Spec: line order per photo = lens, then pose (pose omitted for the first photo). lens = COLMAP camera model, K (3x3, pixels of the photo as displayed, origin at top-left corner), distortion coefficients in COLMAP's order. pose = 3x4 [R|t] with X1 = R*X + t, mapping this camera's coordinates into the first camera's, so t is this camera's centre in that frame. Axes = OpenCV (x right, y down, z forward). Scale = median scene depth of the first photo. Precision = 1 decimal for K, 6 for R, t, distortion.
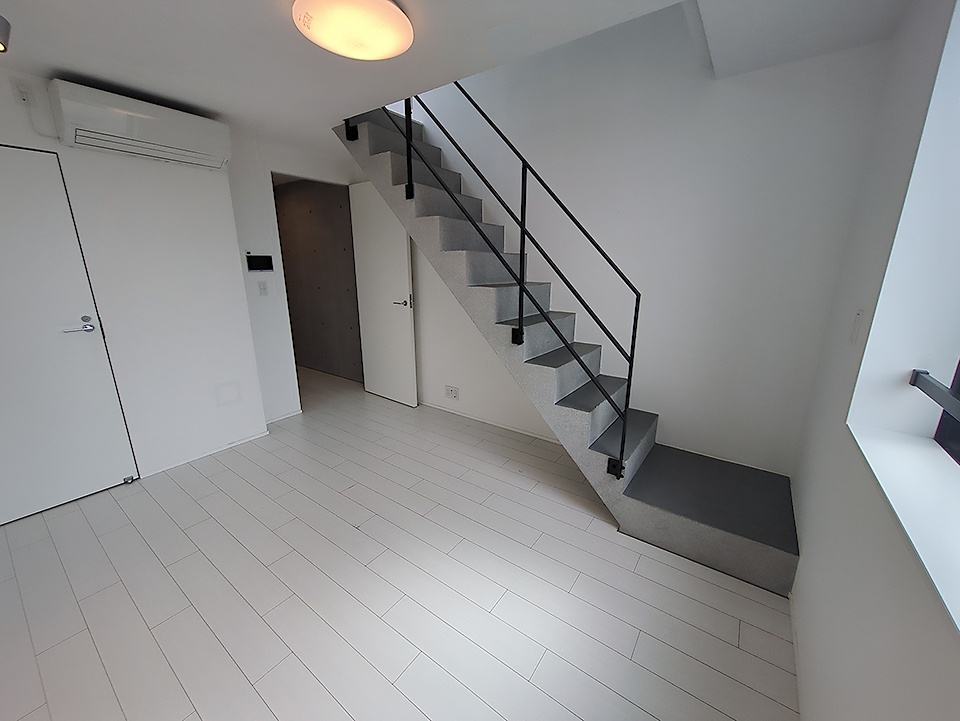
lens RADIAL K [[376.3, 0, 480.0], [0, 376.3, 360.5], [0, 0, 1]] dist [0.000882, 0.000153]
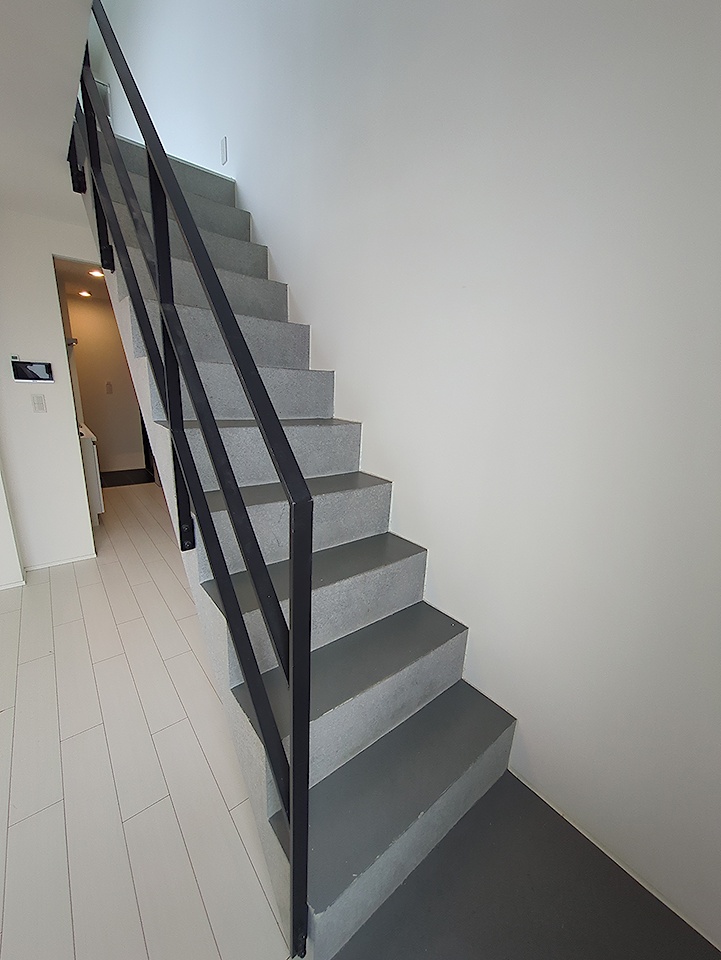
lens RADIAL K [[376.3, 0, 360.5], [0, 376.3, 480.0], [0, 0, 1]] dist [0.000882, 0.000153]
pose [[0.968285, 0.105726, -0.226377, 0.291708], [-0.106762, 0.994255, 0.007701, -0.112696], [0.225891, 0.016712, 0.974009, 0.394265]]
